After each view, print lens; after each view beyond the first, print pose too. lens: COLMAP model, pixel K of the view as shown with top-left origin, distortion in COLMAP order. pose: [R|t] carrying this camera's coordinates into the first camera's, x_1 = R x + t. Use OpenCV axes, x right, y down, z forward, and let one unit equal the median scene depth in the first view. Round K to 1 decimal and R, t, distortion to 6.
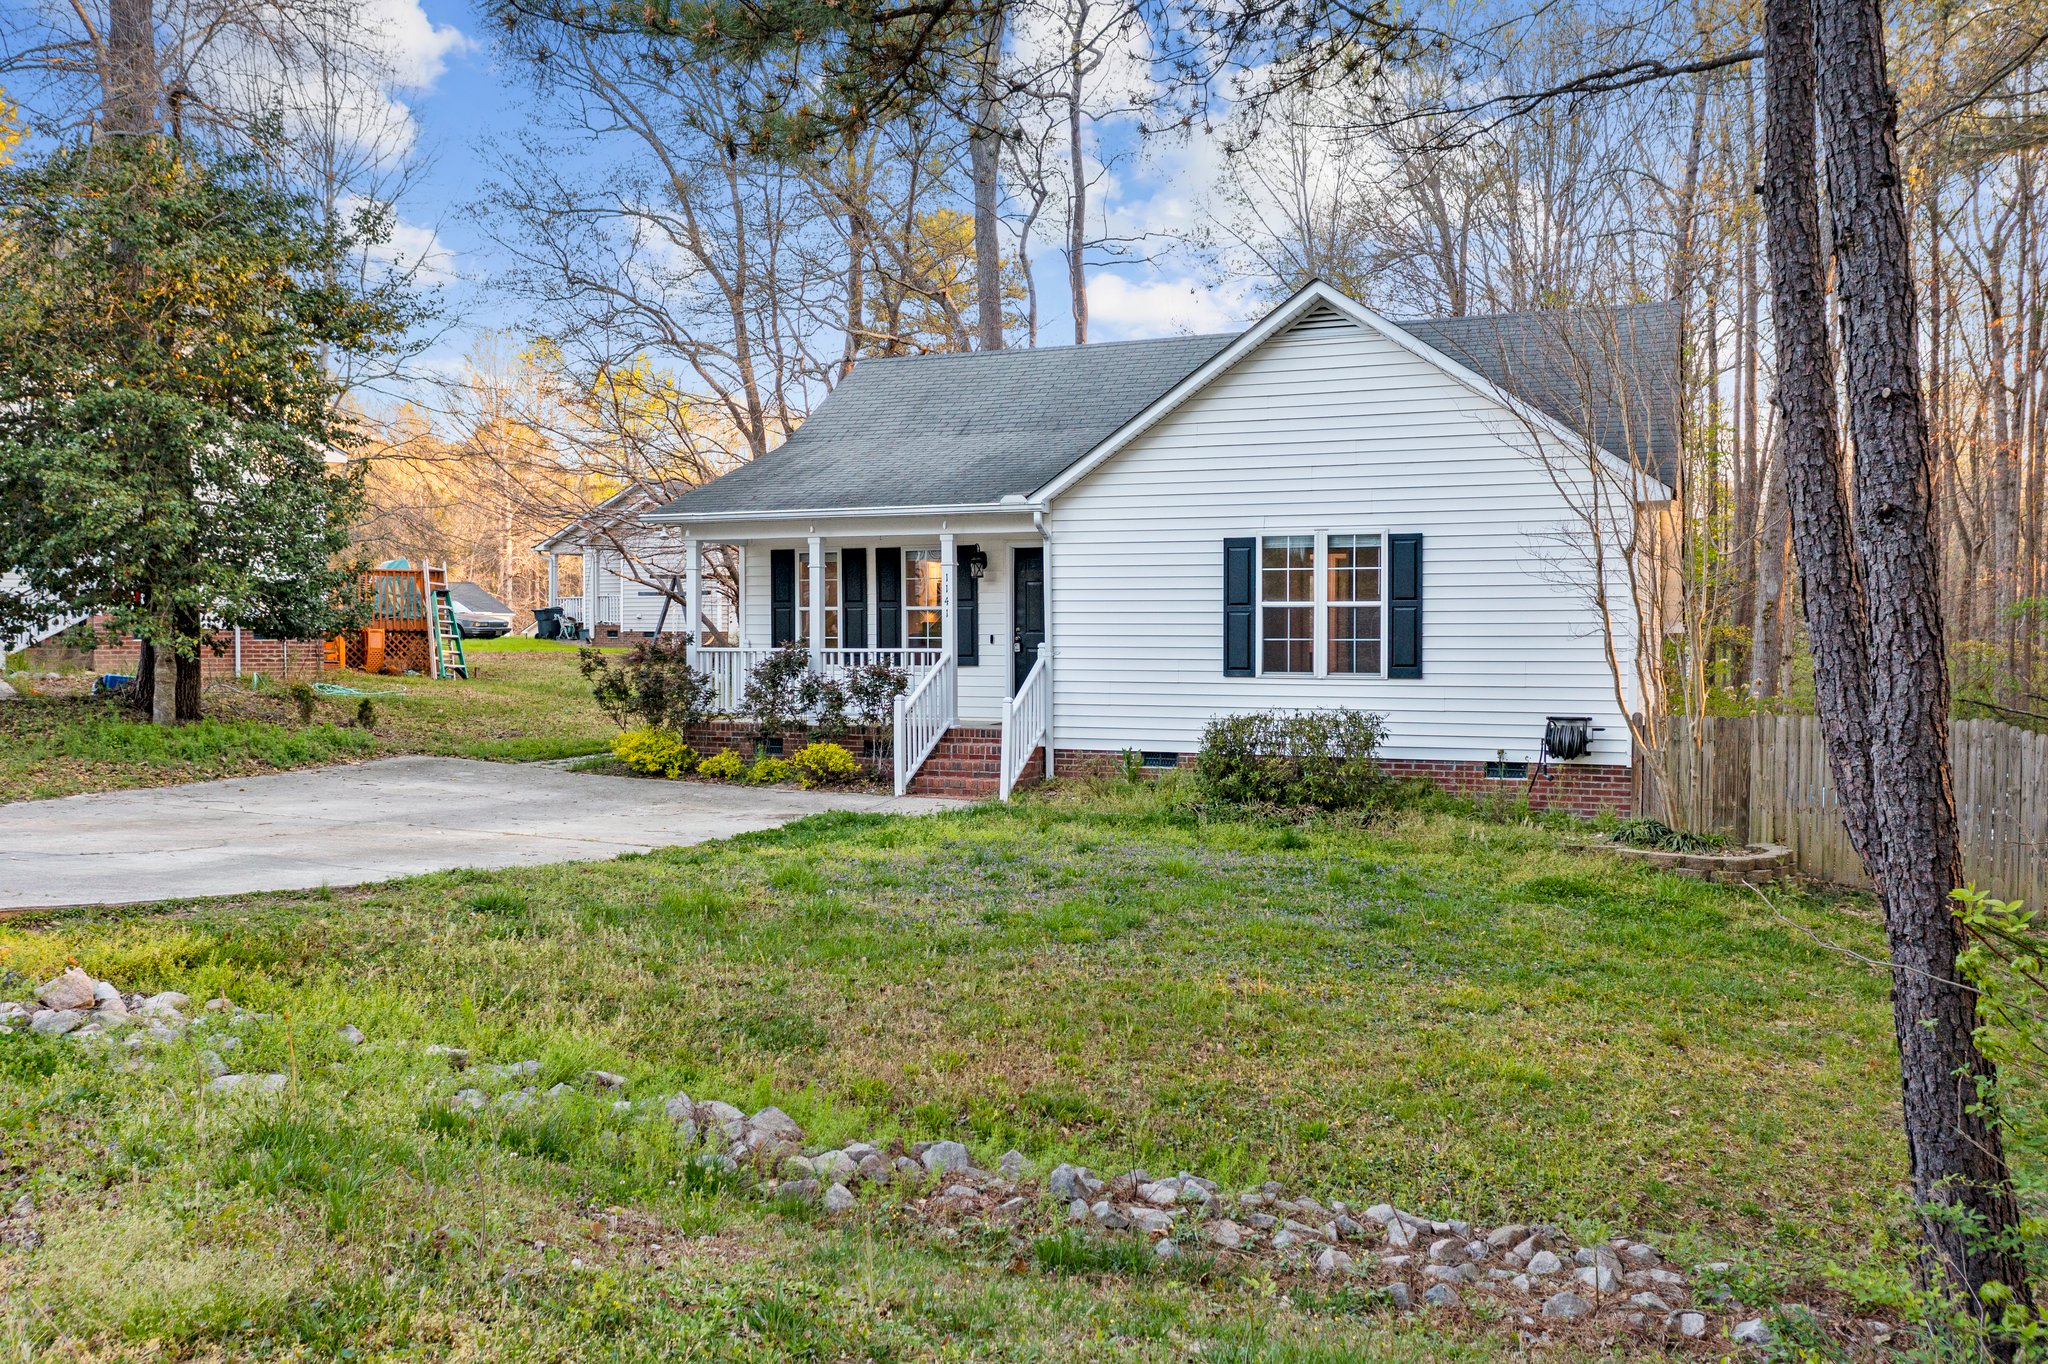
lens RADIAL K [[1657.0, 0, 1028.8], [0, 1657.0, 681.2], [0, 0, 1]] dist [-0.001898, -0.004432]
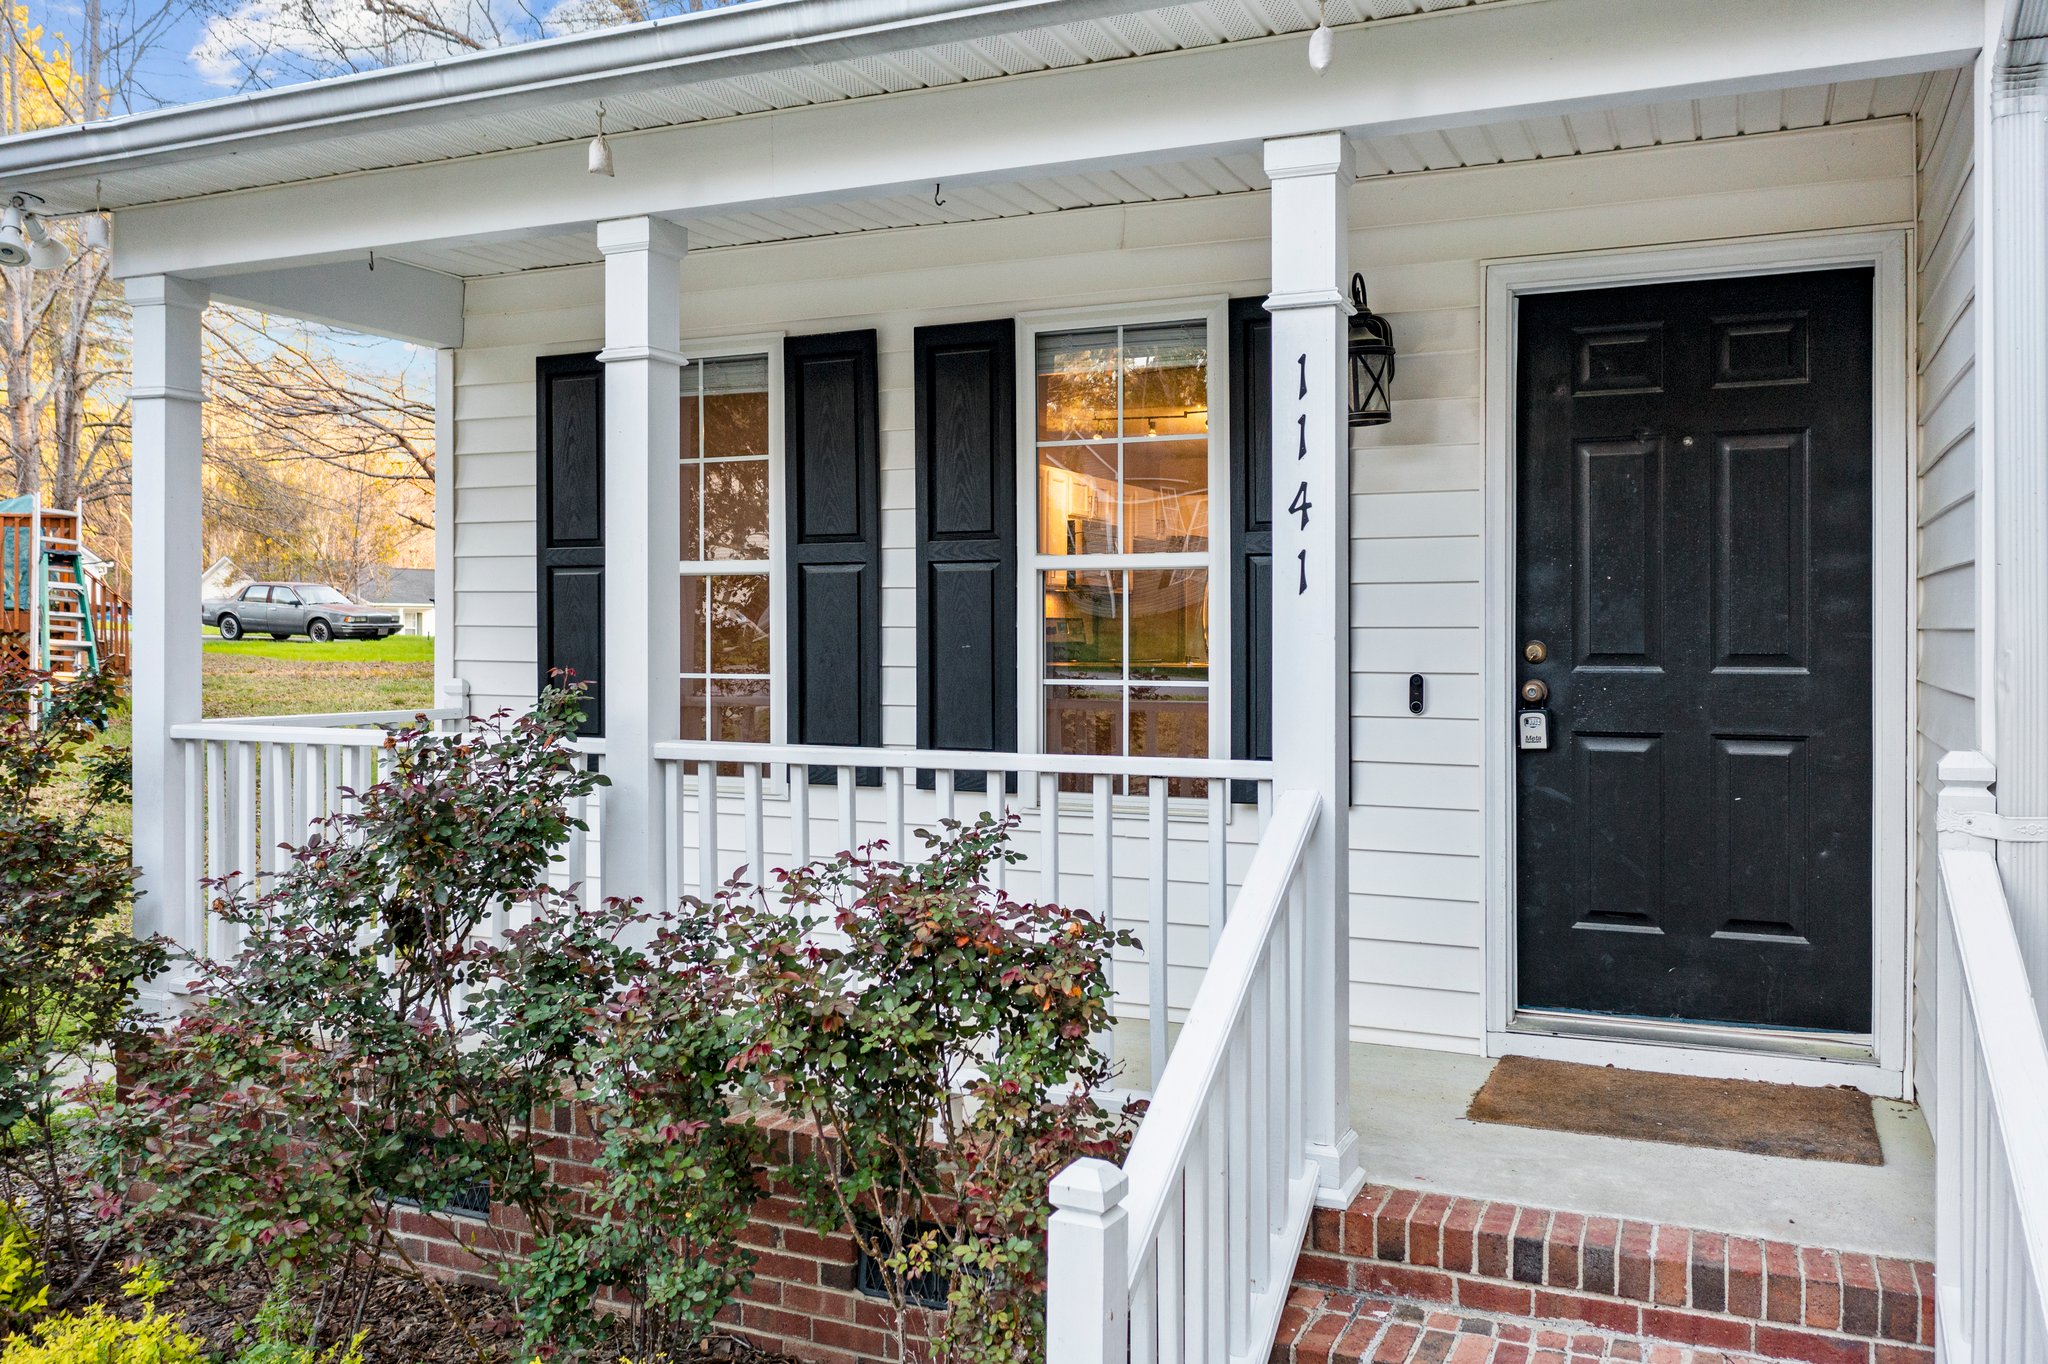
lens RADIAL K [[1657.0, 0, 1021.6], [0, 1657.0, 680.2], [0, 0, 1]] dist [-0.001898, -0.004432]
pose [[0.999505, 0.001803, -0.031423, -0.068021], [-0.001711, 0.999994, 0.002971, -0.026763], [0.031428, -0.002916, 0.999502, 0.747236]]
